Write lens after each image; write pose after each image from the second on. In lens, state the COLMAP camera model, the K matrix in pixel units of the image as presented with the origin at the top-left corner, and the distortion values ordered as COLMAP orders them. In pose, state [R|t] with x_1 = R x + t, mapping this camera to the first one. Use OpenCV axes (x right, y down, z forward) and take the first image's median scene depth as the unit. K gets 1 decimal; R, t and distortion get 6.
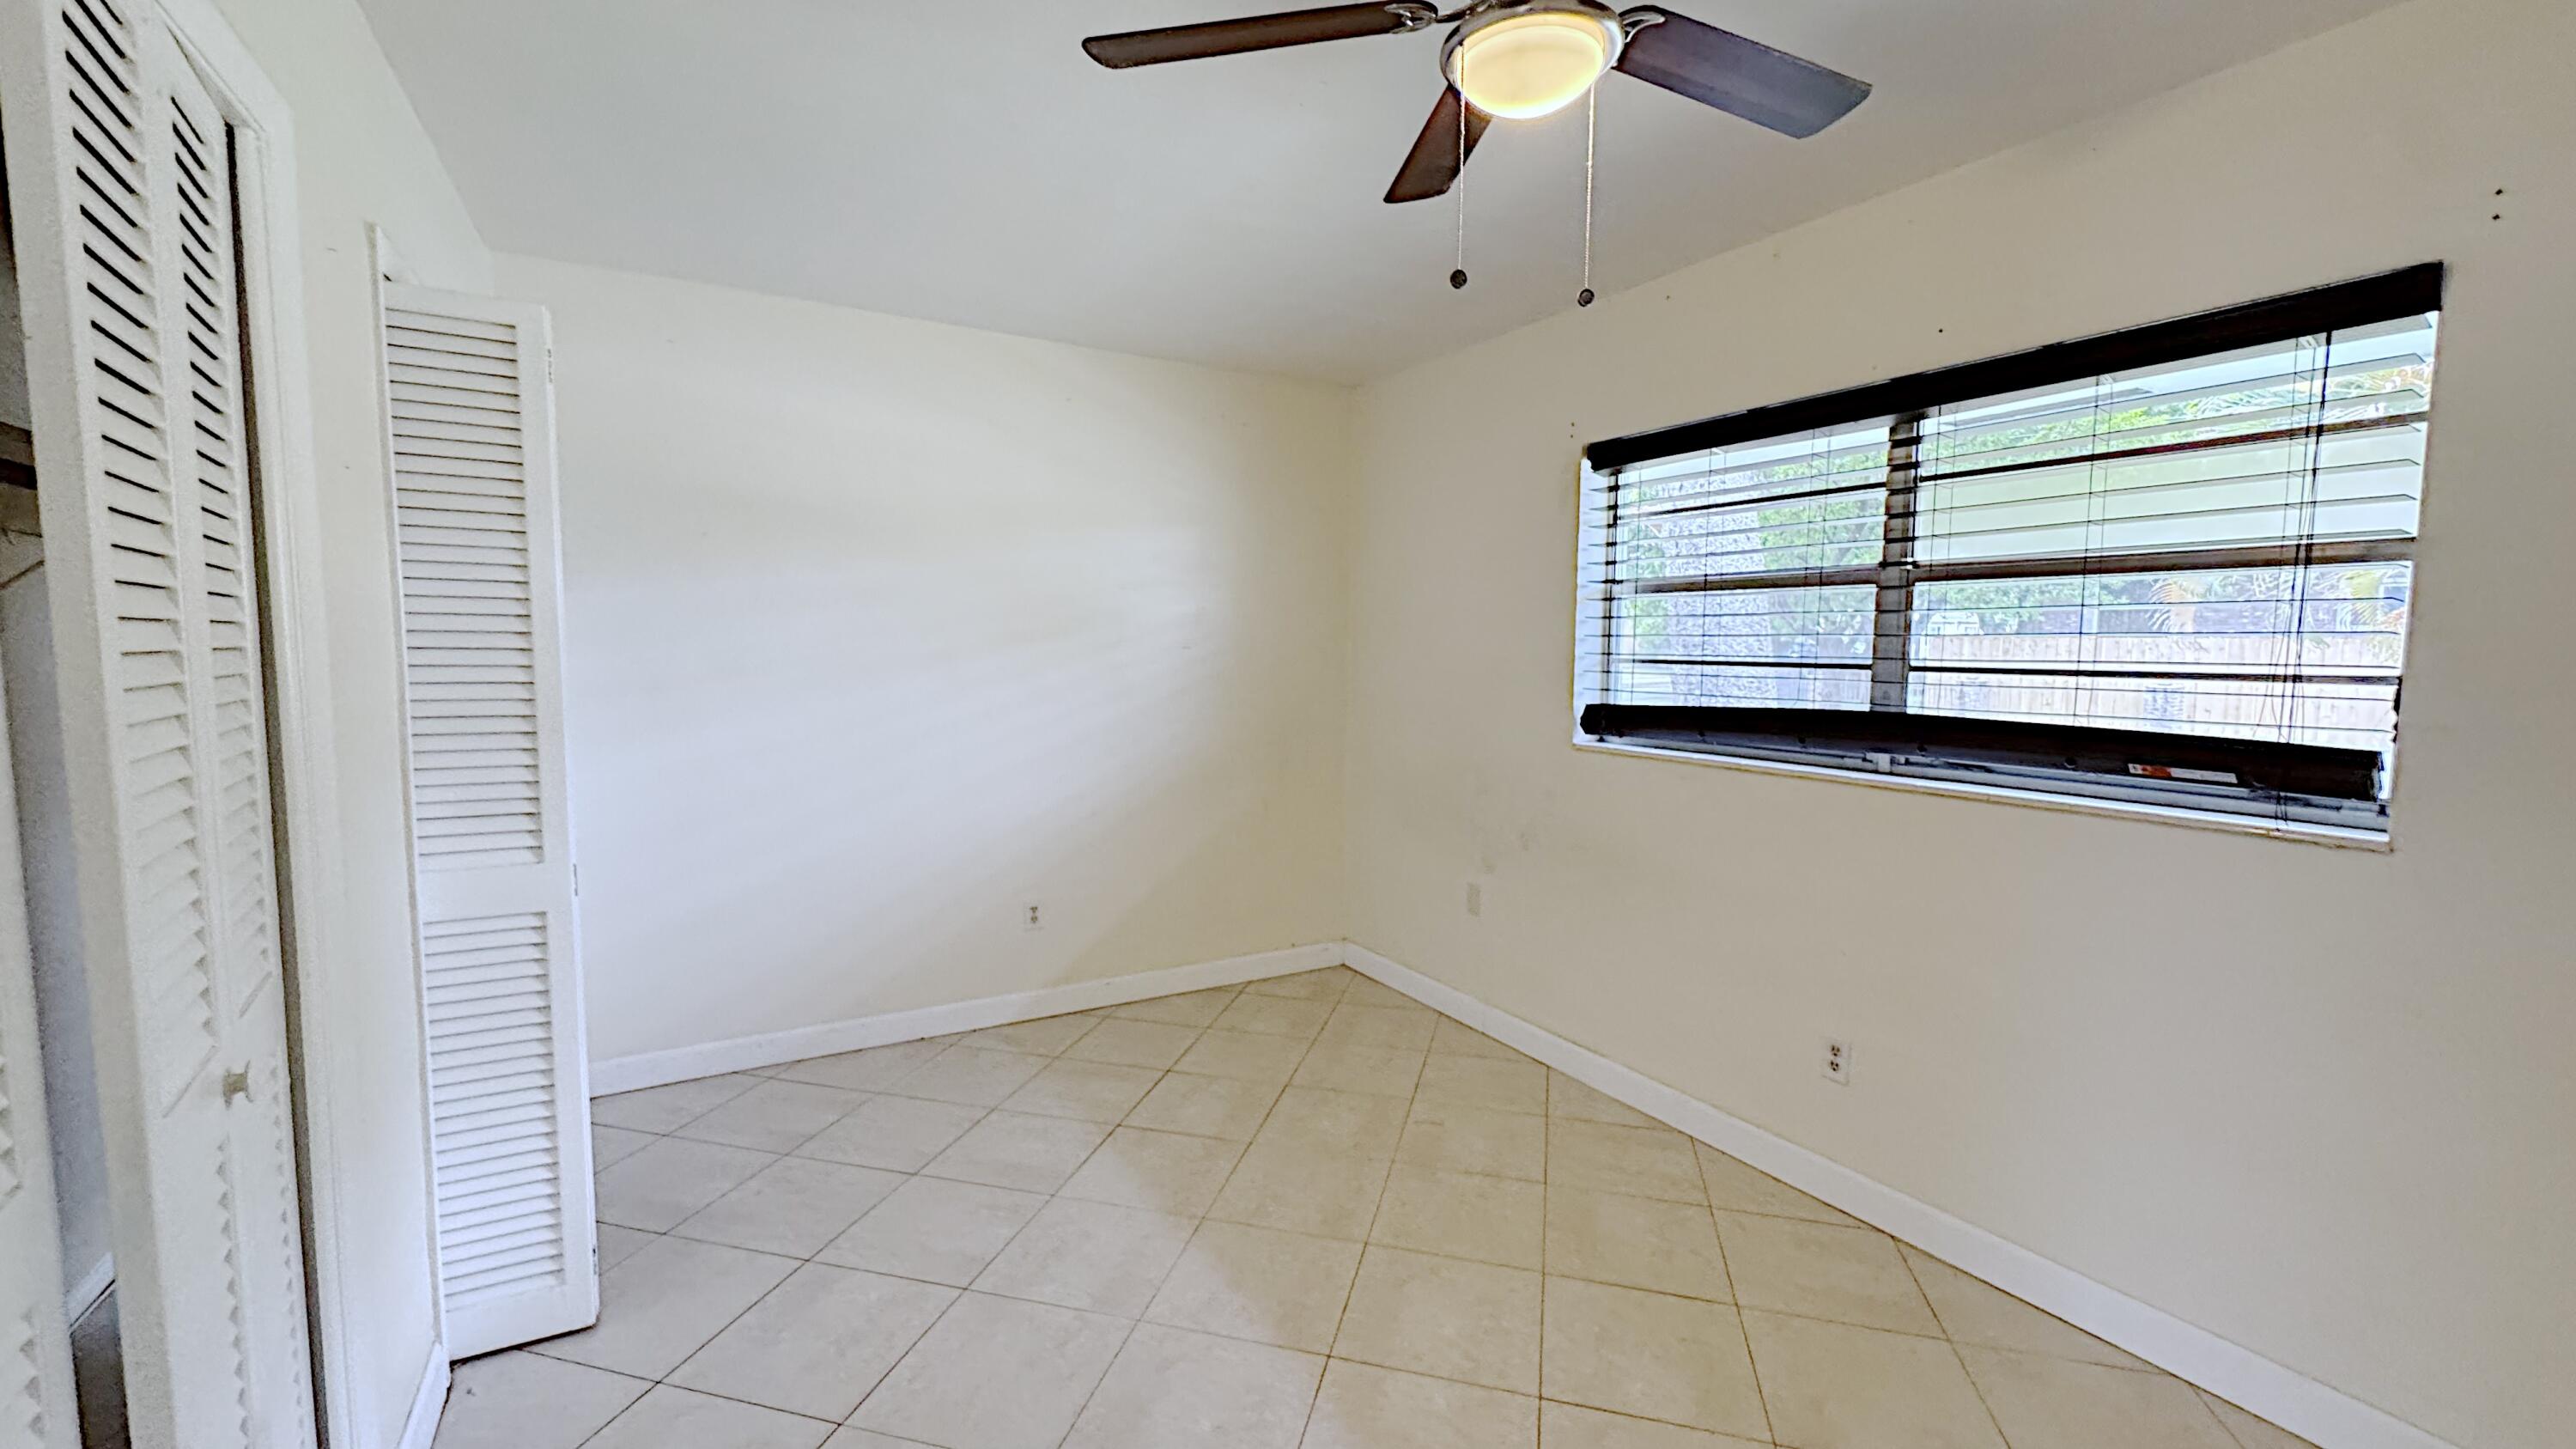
lens RADIAL K [[1035.7, 0, 1285.7], [0, 1035.7, 735.8], [0, 0, 1]] dist [-0.001370, -0.000047]
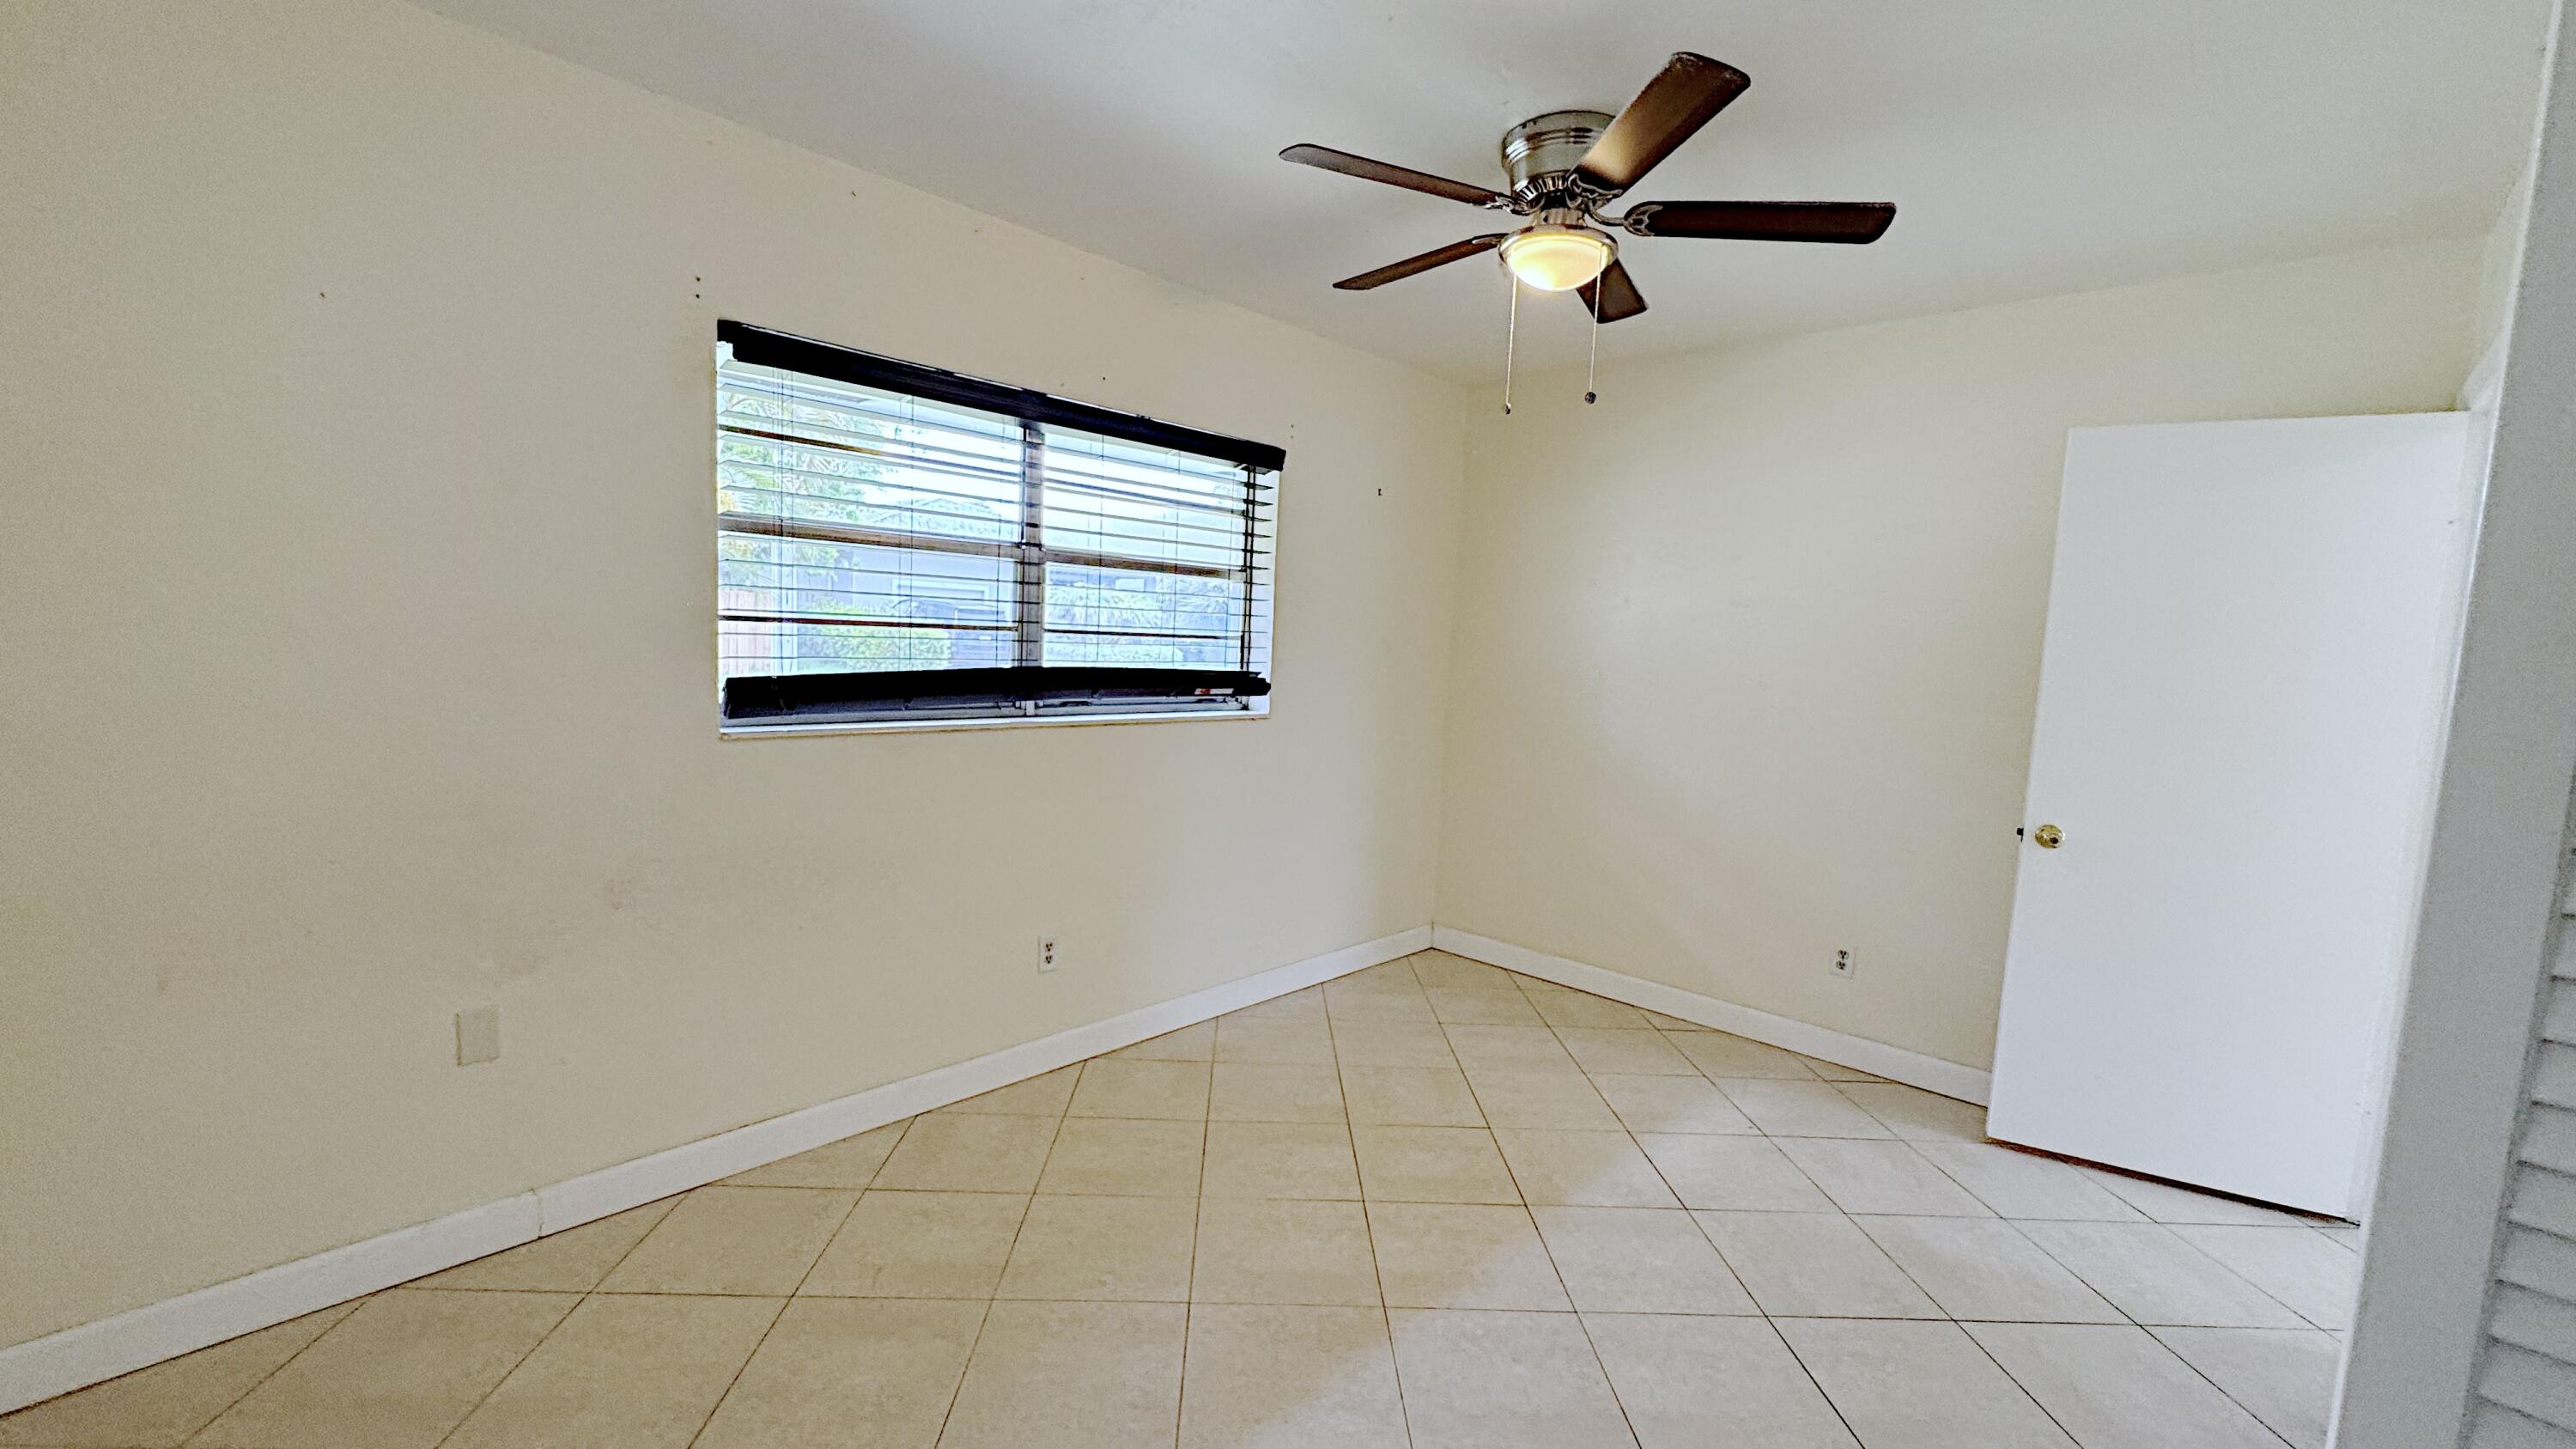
lens RADIAL K [[1035.7, 0, 1279.6], [0, 1035.7, 733.4], [0, 0, 1]] dist [-0.001370, -0.000047]
pose [[-0.288218, -0.120656, 0.949933, -0.682277], [0.032565, 0.990221, 0.135654, -0.101388], [-0.957011, 0.070033, -0.281471, 1.076556]]
